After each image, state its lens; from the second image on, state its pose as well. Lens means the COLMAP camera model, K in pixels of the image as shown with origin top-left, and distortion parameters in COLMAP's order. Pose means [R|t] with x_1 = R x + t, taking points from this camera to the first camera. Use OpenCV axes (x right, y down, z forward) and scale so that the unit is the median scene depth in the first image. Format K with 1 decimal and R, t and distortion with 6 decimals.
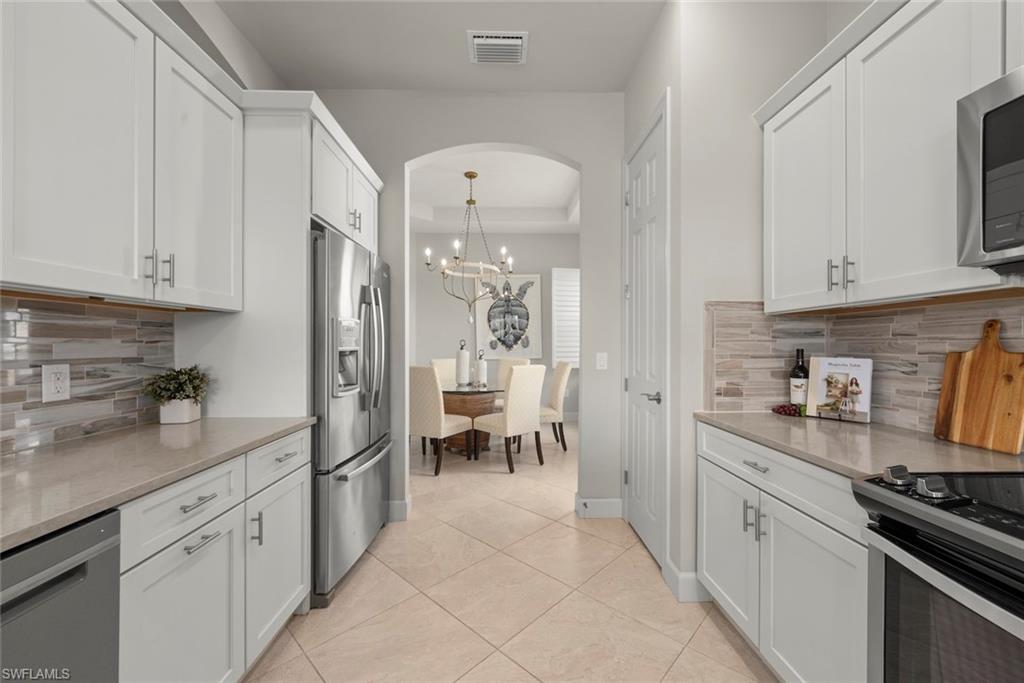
lens RADIAL K [[400.7, 0, 514.8], [0, 400.7, 345.3], [0, 0, 1]] dist [-0.001052, -0.000278]
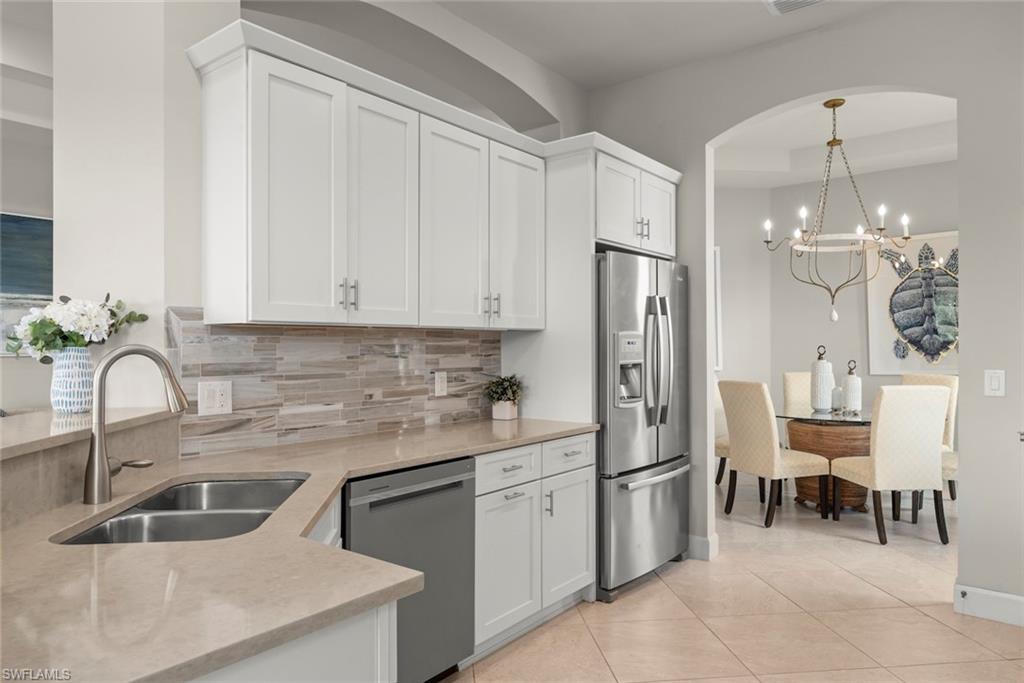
lens RADIAL K [[666.2, 0, 512.0], [0, 666.2, 341.5], [0, 0, 1]] dist [0.001167, 0.000109]
pose [[0.768534, -0.006060, -0.639780, 0.452932], [0.002461, 0.999976, -0.006515, -0.033630], [0.639804, 0.003433, 0.768531, -0.515075]]
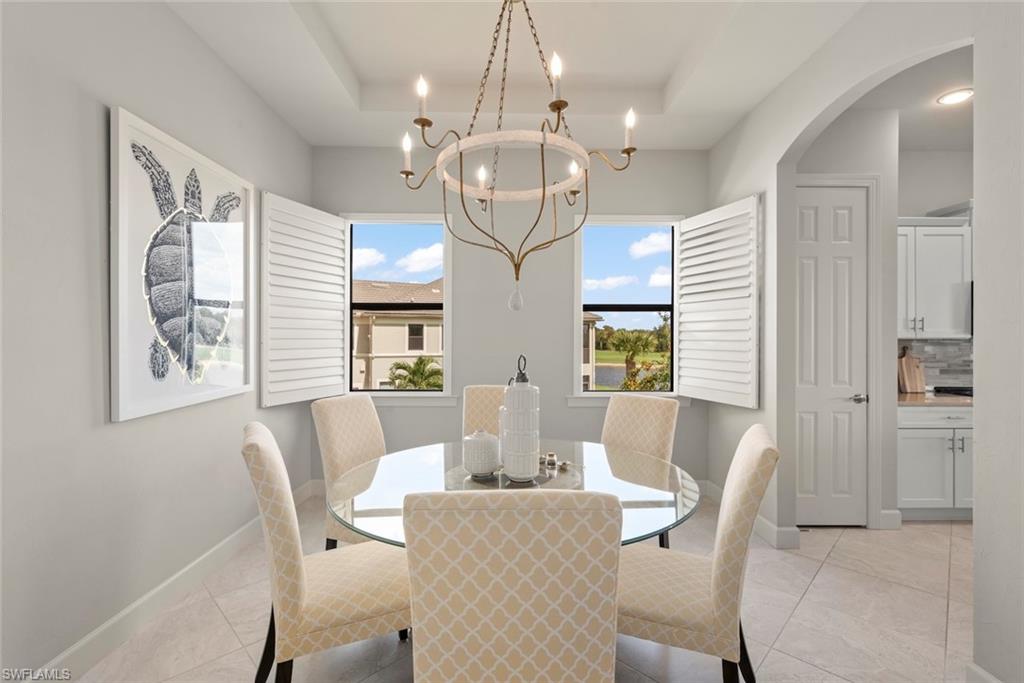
lens RADIAL K [[447.5, 0, 511.7], [0, 447.5, 338.2], [0, 0, 1]] dist [-0.000309, -0.000010]
pose [[0.014471, -0.001957, 0.999893, -1.256840], [-0.000900, 0.999998, 0.001970, -0.068591], [-0.999895, -0.000928, 0.014469, 2.346600]]
